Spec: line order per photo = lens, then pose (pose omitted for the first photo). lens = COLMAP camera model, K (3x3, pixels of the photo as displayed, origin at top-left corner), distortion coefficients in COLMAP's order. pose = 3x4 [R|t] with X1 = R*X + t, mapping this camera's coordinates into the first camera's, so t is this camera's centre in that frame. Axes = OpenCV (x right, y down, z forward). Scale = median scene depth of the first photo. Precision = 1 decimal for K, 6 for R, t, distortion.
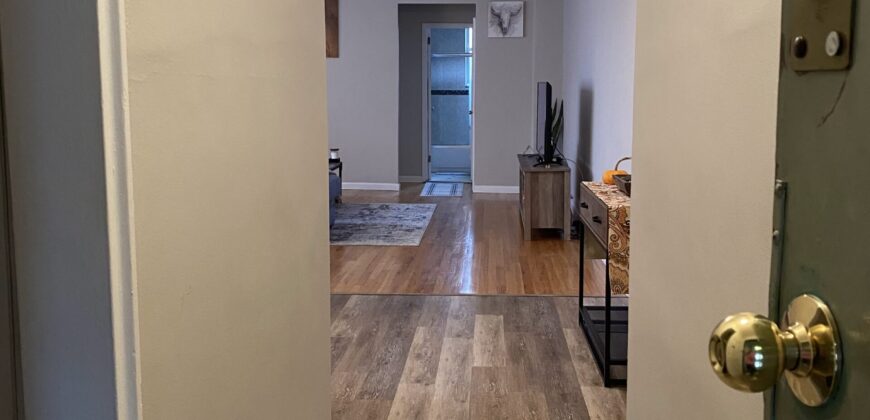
lens RADIAL K [[885.6, 0, 435.0], [0, 885.6, 210.0], [0, 0, 1]] dist [0.003291, 0.000159]
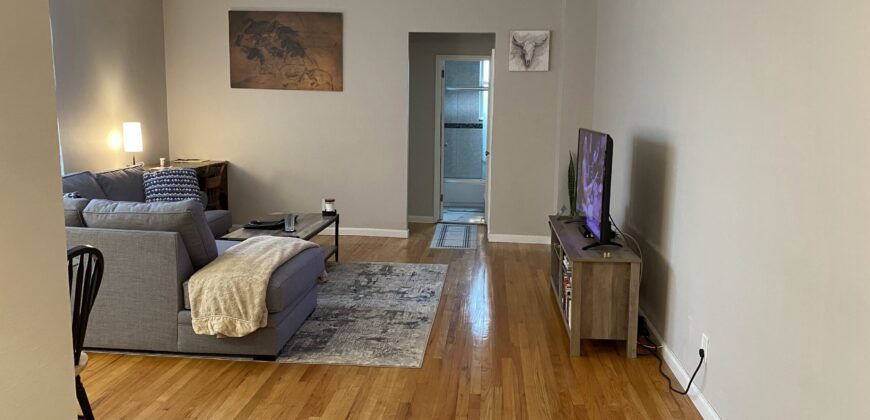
lens RADIAL K [[687.9, 0, 422.9], [0, 687.9, 208.7], [0, 0, 1]] dist [0.001624, -0.000386]
pose [[0.999266, 0.016556, -0.034532, -0.000485], [-0.016366, 0.999849, 0.005775, -0.058542], [0.034623, -0.005206, 0.999387, 0.303806]]
